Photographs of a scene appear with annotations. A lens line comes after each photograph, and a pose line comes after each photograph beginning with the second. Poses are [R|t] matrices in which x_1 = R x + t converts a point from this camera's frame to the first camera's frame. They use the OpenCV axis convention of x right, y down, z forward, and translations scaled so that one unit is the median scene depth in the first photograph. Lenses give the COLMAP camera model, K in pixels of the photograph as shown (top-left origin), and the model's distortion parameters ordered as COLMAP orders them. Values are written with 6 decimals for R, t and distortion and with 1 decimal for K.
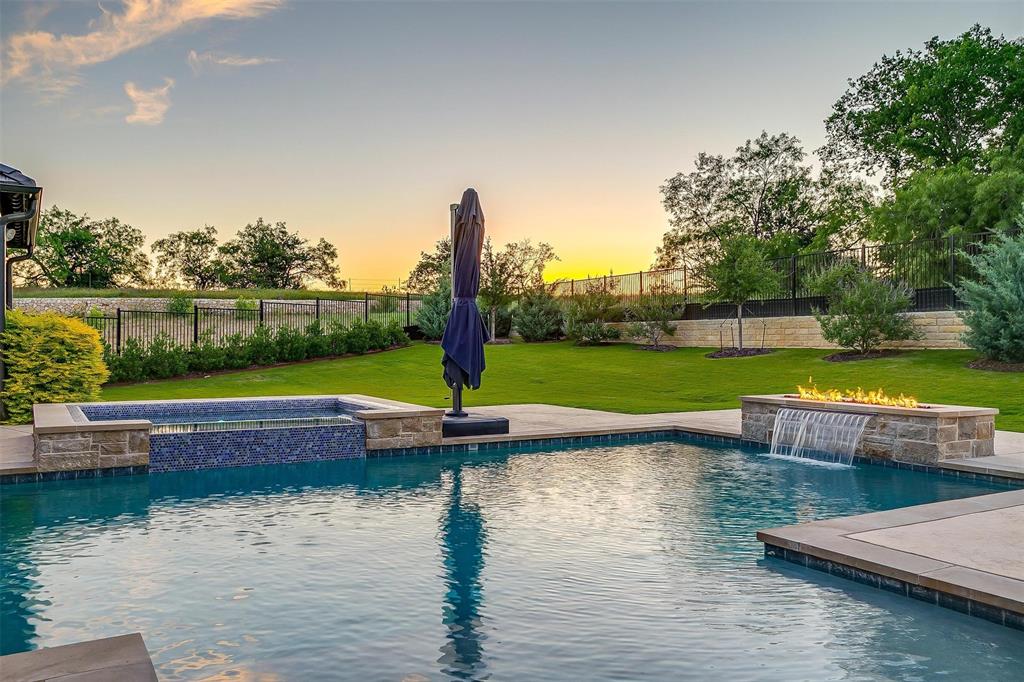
lens RADIAL K [[806.5, 0, 512.0], [0, 806.5, 341.0], [0, 0, 1]] dist [0.003736, 0.001281]
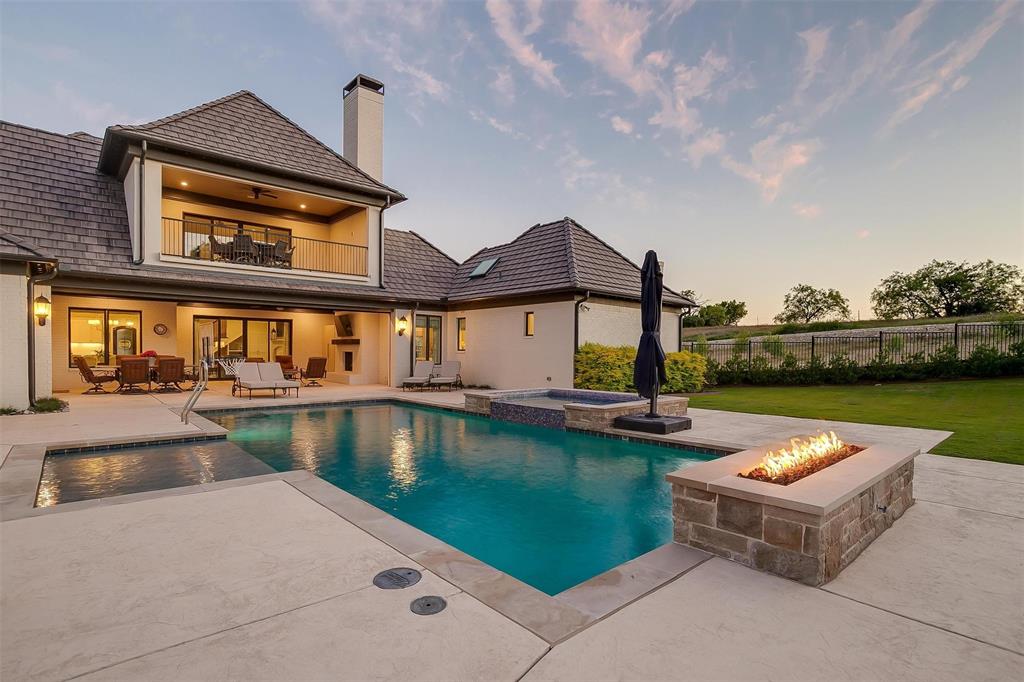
lens RADIAL K [[512.5, 0, 513.8], [0, 512.5, 362.4], [0, 0, 1]] dist [-0.062880, 0.041843]
pose [[0.197933, 0.022724, -0.979952, 0.779140], [-0.006103, 0.999740, 0.021950, -0.019261], [0.980196, 0.001637, 0.198021, 0.628219]]
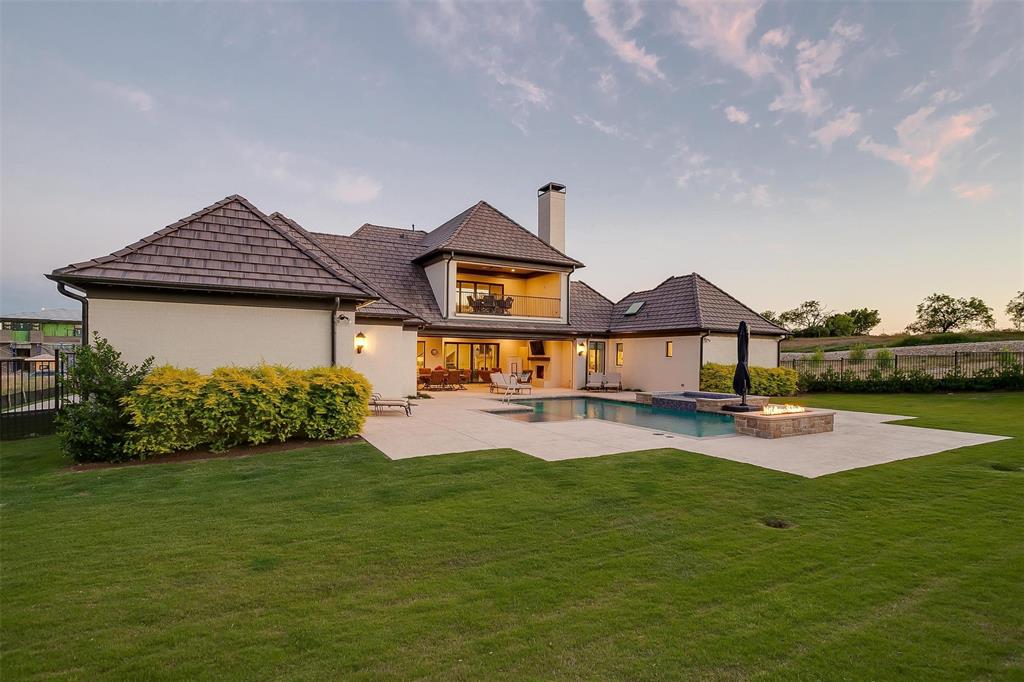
lens RADIAL K [[512.5, 0, 513.8], [0, 512.5, 362.4], [0, 0, 1]] dist [-0.062880, 0.041843]
pose [[-0.025227, 0.012018, -0.999610, 1.719508], [-0.007654, 0.999896, 0.012214, -0.068467], [0.999652, 0.007959, -0.025132, 0.295446]]
